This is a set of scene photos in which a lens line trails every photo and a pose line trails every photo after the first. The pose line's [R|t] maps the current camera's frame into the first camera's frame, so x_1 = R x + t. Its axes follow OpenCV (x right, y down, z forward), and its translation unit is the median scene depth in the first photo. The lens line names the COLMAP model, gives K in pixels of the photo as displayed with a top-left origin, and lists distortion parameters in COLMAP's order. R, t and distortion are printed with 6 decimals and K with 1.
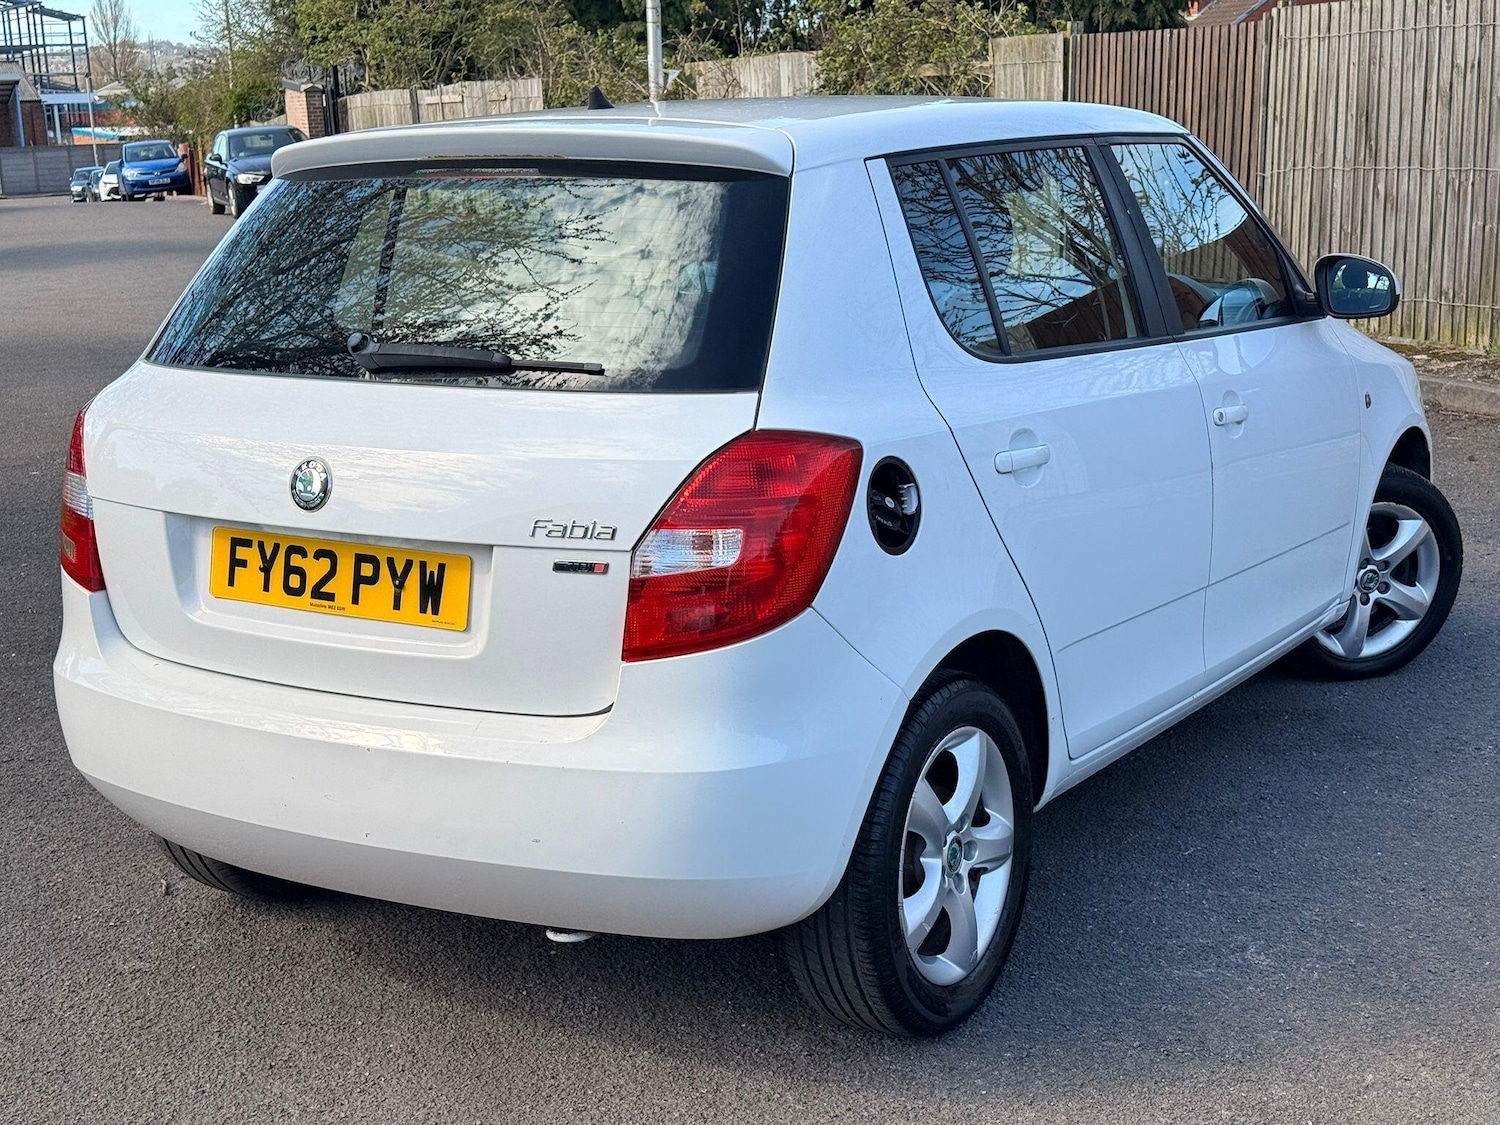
lens RADIAL K [[2083.6, 0, 750.0], [0, 2083.6, 562.5], [0, 0, 1]] dist [0.191809, -0.489477]
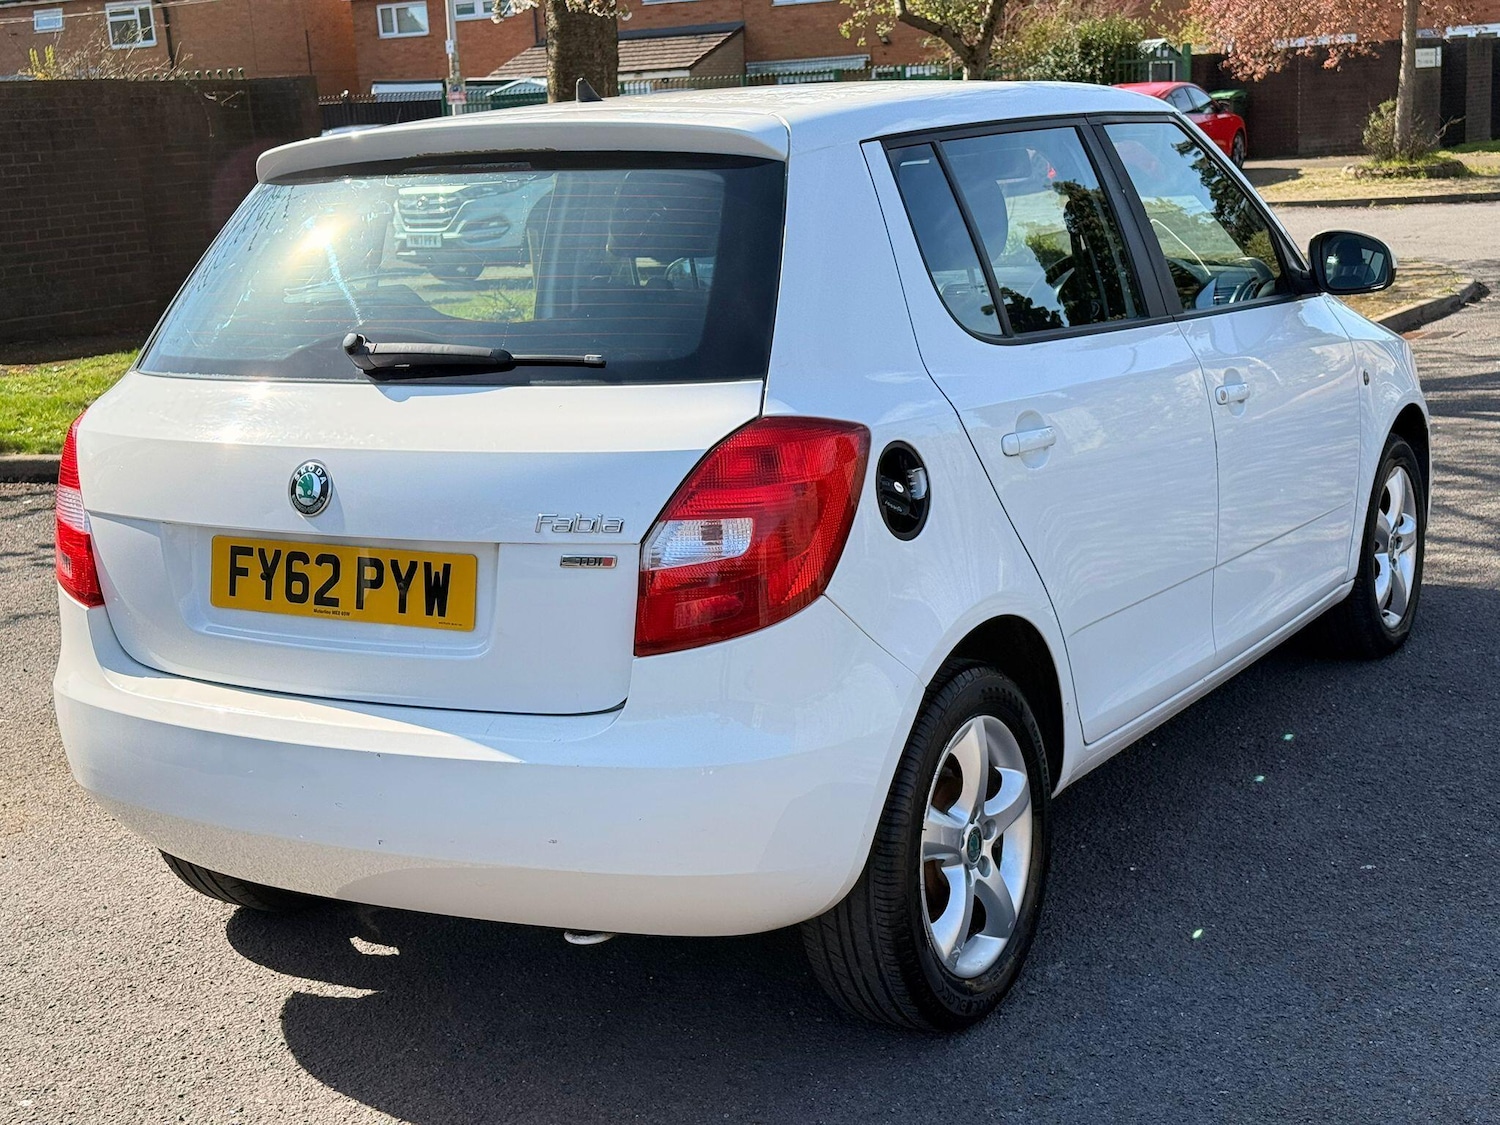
lens RADIAL K [[2083.6, 0, 750.0], [0, 2083.6, 562.5], [0, 0, 1]] dist [0.191809, -0.489477]
pose [[0.999410, -0.033605, 0.007132, -0.011055], [0.033645, 0.999418, -0.005566, 0.009503], [-0.006941, 0.005803, 0.999959, 0.013409]]
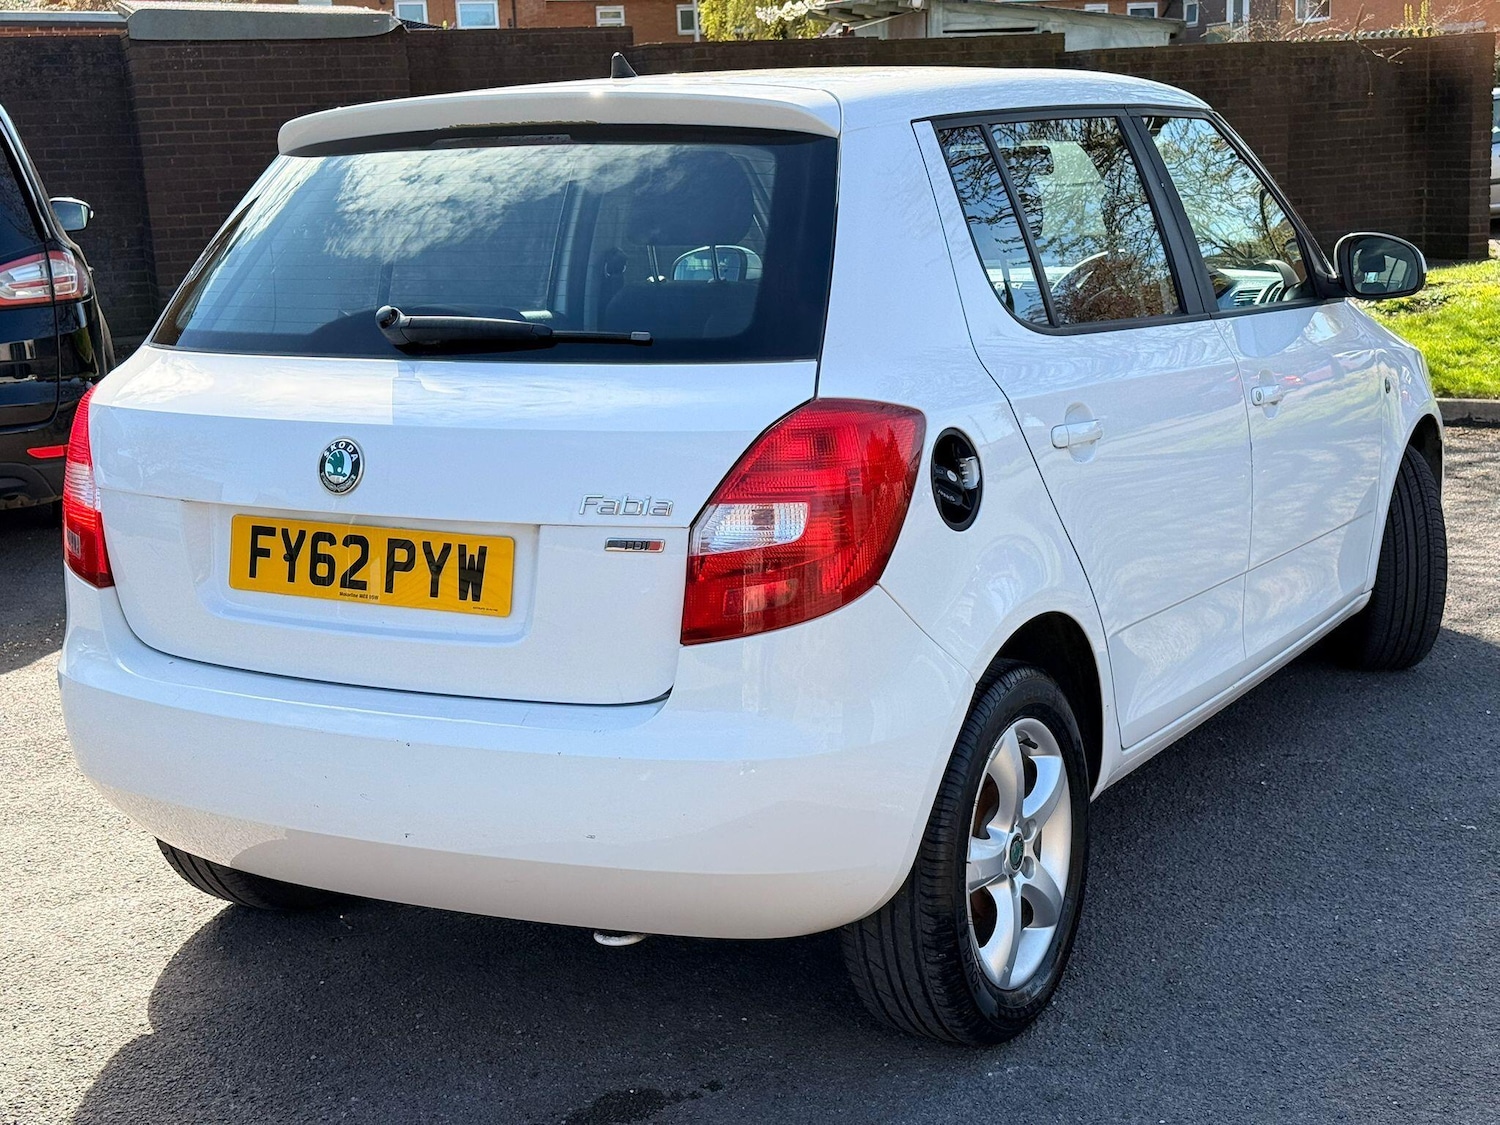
lens RADIAL K [[2083.6, 0, 750.0], [0, 2083.6, 562.5], [0, 0, 1]] dist [0.191809, -0.489477]
pose [[0.999404, -0.015548, 0.030824, -0.052723], [0.015961, 0.999785, -0.013201, 0.020885], [-0.030612, 0.013685, 0.999438, 0.048236]]
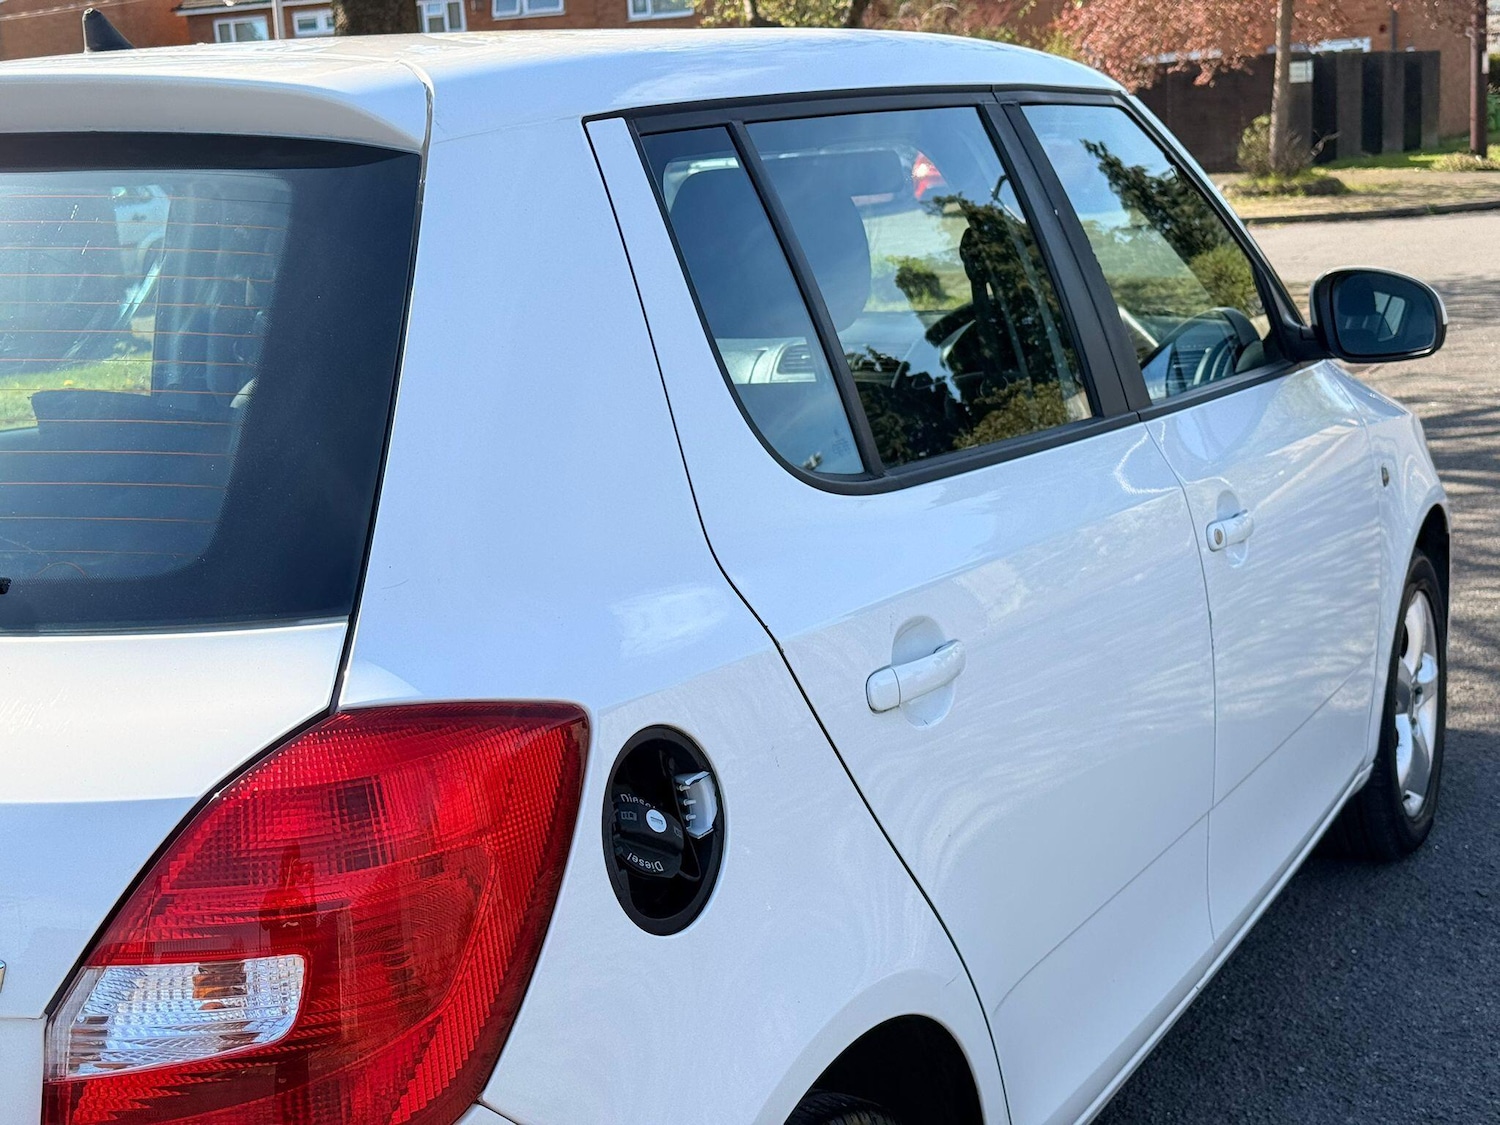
lens RADIAL K [[2083.6, 0, 750.0], [0, 2083.6, 562.5], [0, 0, 1]] dist [0.191809, -0.489477]
pose [[0.996434, -0.051131, 0.067123, 0.056722], [0.052128, 0.998553, -0.013178, -0.076921], [-0.066352, 0.016630, 0.997658, 0.497705]]
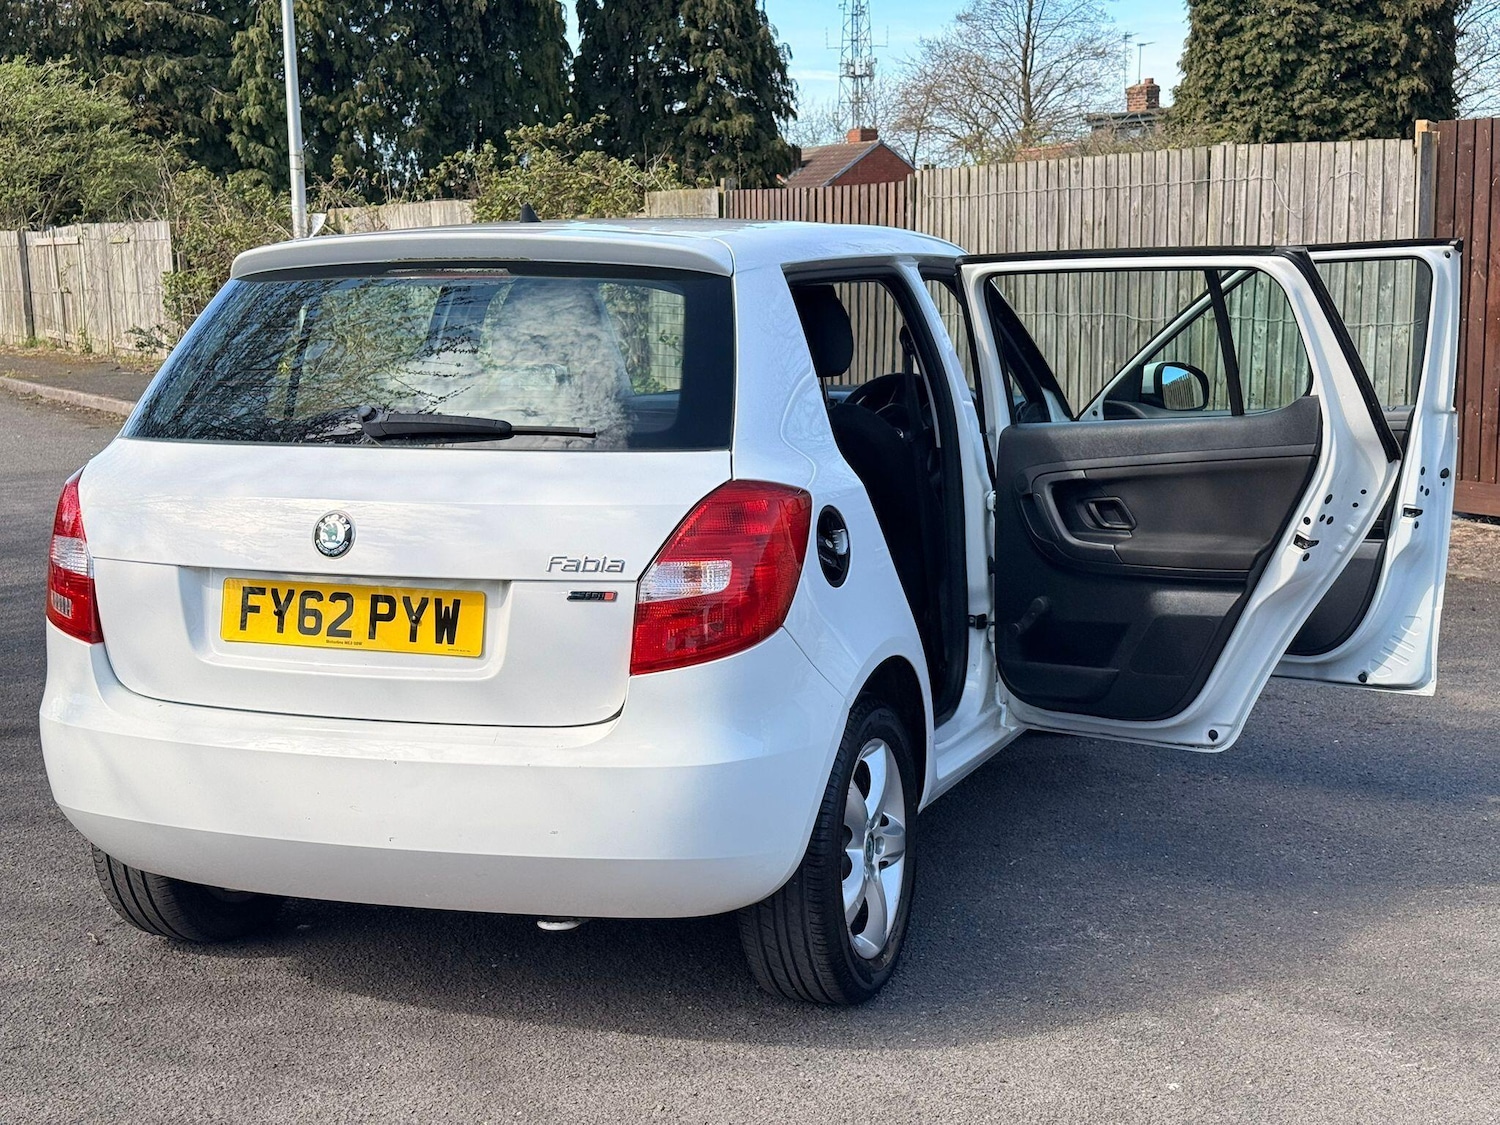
lens RADIAL K [[2083.6, 0, 750.0], [0, 2083.6, 562.5], [0, 0, 1]] dist [0.191809, -0.489477]
pose [[0.981007, -0.013386, 0.193510, -0.200456], [0.027276, 0.997223, -0.069297, 0.061154], [-0.192045, 0.073259, 0.978648, -0.156914]]
